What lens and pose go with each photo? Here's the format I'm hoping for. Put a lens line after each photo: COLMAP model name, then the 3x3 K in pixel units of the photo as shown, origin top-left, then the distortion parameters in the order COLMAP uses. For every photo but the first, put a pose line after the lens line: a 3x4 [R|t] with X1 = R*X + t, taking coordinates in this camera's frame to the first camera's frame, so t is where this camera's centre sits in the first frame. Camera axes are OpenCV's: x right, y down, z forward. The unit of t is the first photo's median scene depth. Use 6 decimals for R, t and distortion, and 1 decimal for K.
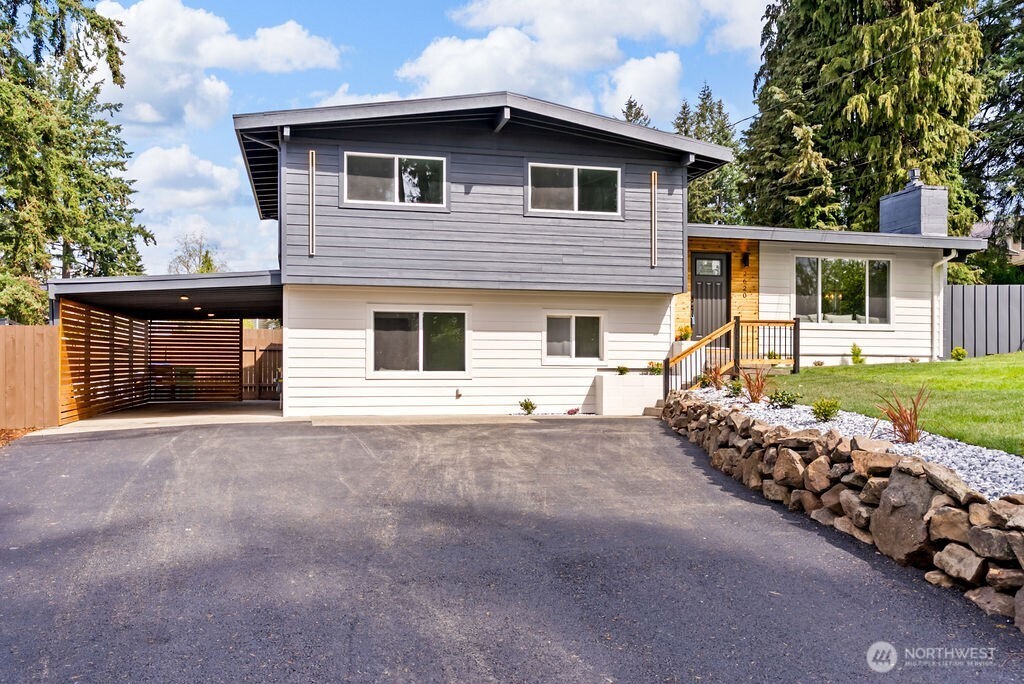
lens RADIAL K [[874.2, 0, 514.1], [0, 874.2, 371.5], [0, 0, 1]] dist [-0.007212, 0.018854]
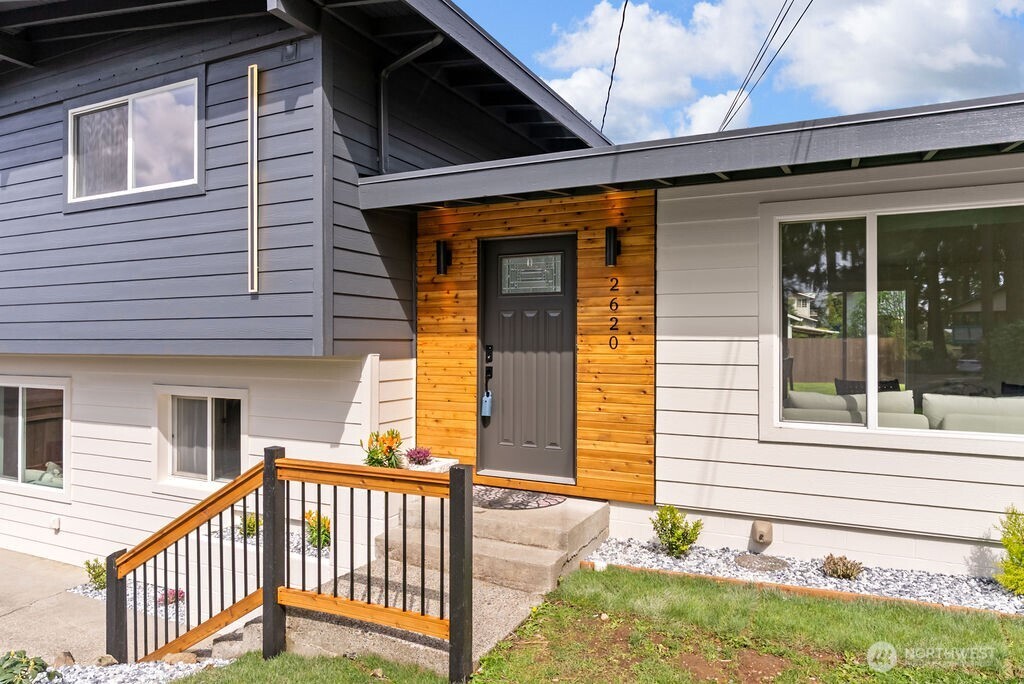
lens RADIAL K [[663.1, 0, 505.2], [0, 663.1, 337.5], [0, 0, 1]] dist [-0.000996, 0.003647]
pose [[0.767307, -0.010099, -0.641200, 0.430702], [-0.001214, 0.999851, -0.017201, -0.088628], [0.641278, 0.013977, 0.767181, 0.792593]]
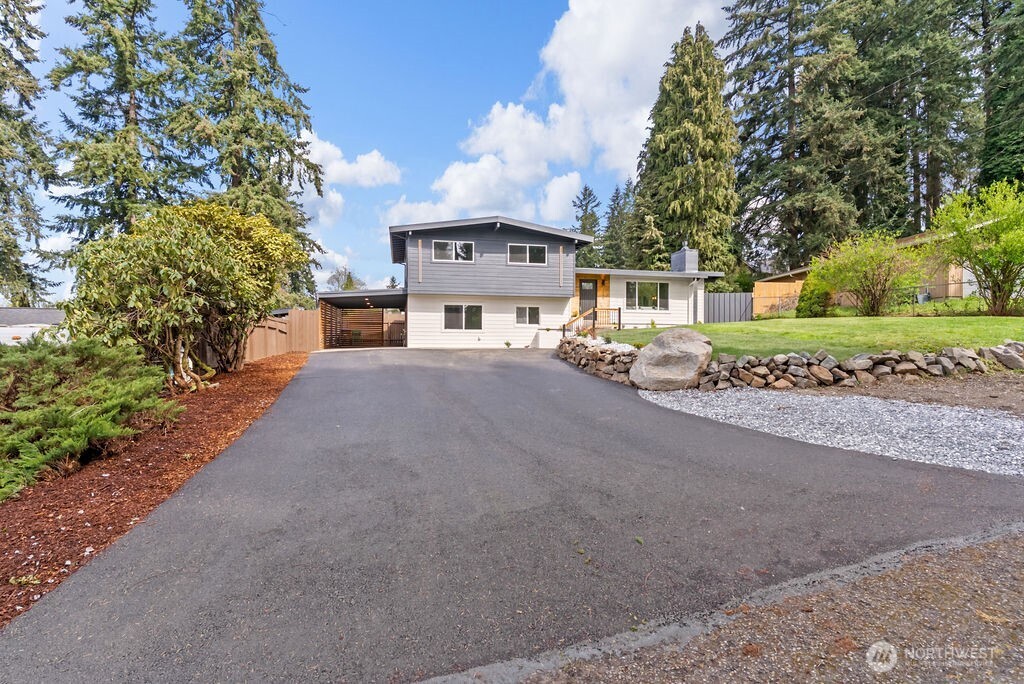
lens RADIAL K [[518.8, 0, 512.3], [0, 518.8, 342.7], [0, 0, 1]] dist [0.005236, -0.000109]
pose [[0.999774, 0.001678, -0.021188, 0.054419], [-0.001631, 0.999996, 0.002195, 0.030426], [0.021192, -0.002159, 0.999773, -0.406463]]
